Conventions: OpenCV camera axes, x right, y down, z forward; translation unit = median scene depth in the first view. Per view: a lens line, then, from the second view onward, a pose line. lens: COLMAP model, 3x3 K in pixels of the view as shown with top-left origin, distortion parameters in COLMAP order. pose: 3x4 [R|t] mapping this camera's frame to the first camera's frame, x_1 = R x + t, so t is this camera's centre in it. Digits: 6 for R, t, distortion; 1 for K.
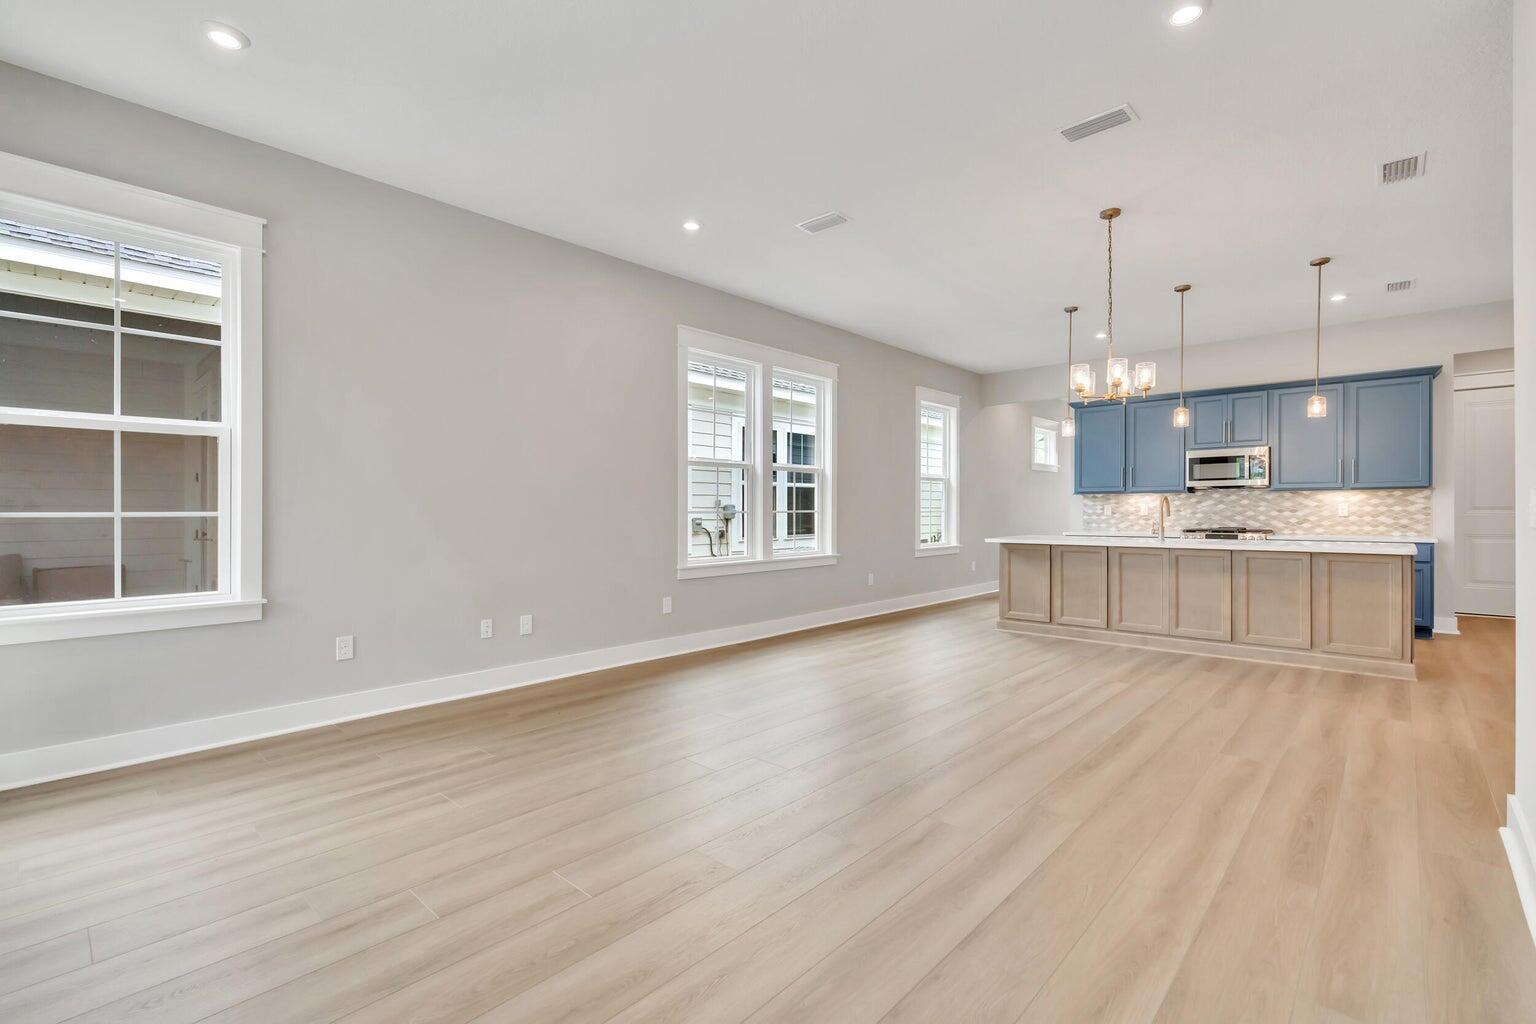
lens RADIAL K [[690.8, 0, 765.6], [0, 690.8, 515.0], [0, 0, 1]] dist [-0.011784, 0.002665]
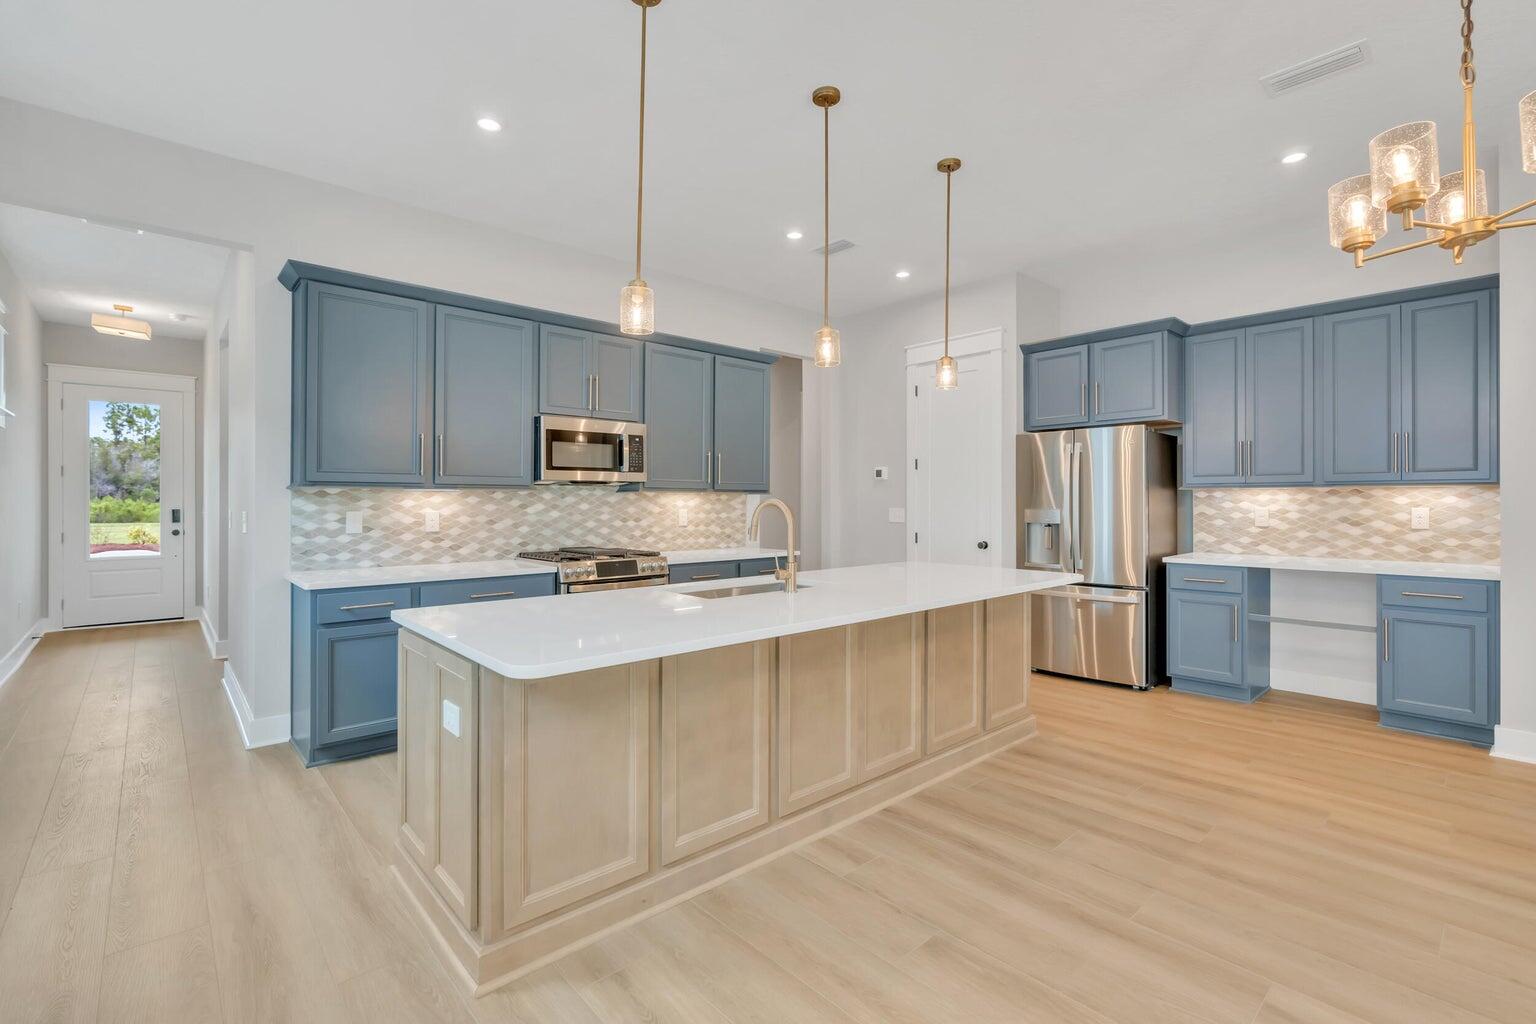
lens RADIAL K [[690.8, 0, 772.7], [0, 690.8, 502.7], [0, 0, 1]] dist [-0.011784, 0.002665]
pose [[0.079006, 0.002177, 0.996872, 0.072812], [0.006076, 0.999978, -0.002665, -0.020871], [-0.996856, 0.006267, 0.078991, 0.817239]]
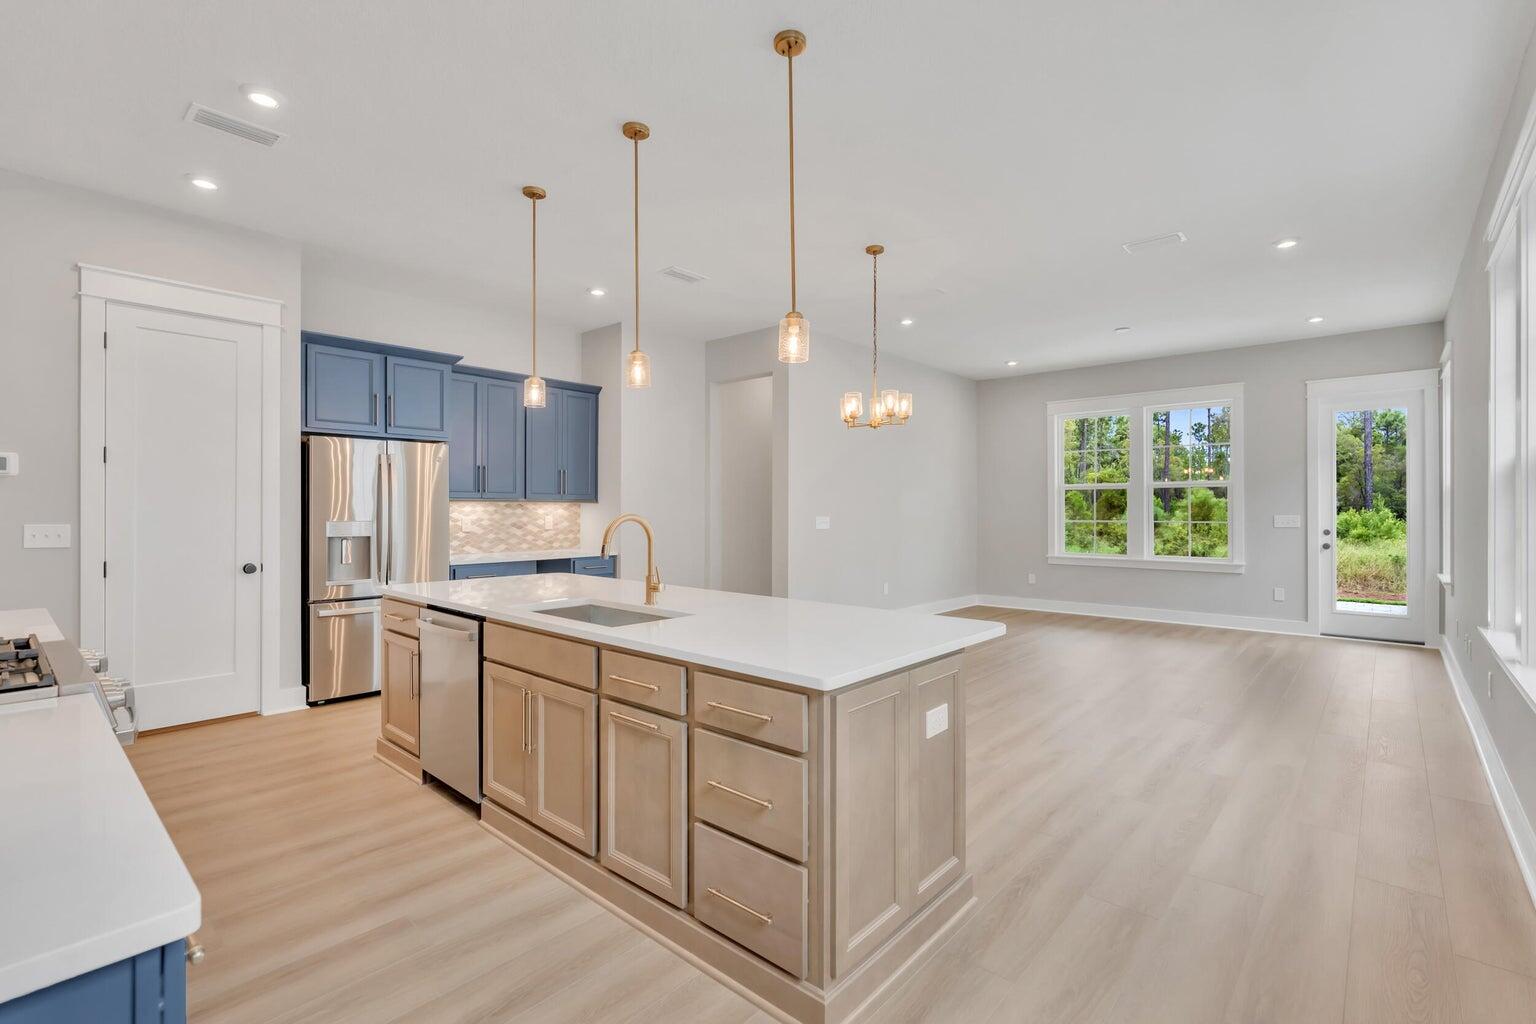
lens RADIAL K [[690.8, 0, 775.2], [0, 690.8, 507.5], [0, 0, 1]] dist [-0.011784, 0.002665]
pose [[-0.999610, 0.000501, -0.027922, 0.414635], [0.000412, 0.999995, 0.003202, -0.029289], [0.027923, 0.003189, -0.999605, 1.256342]]
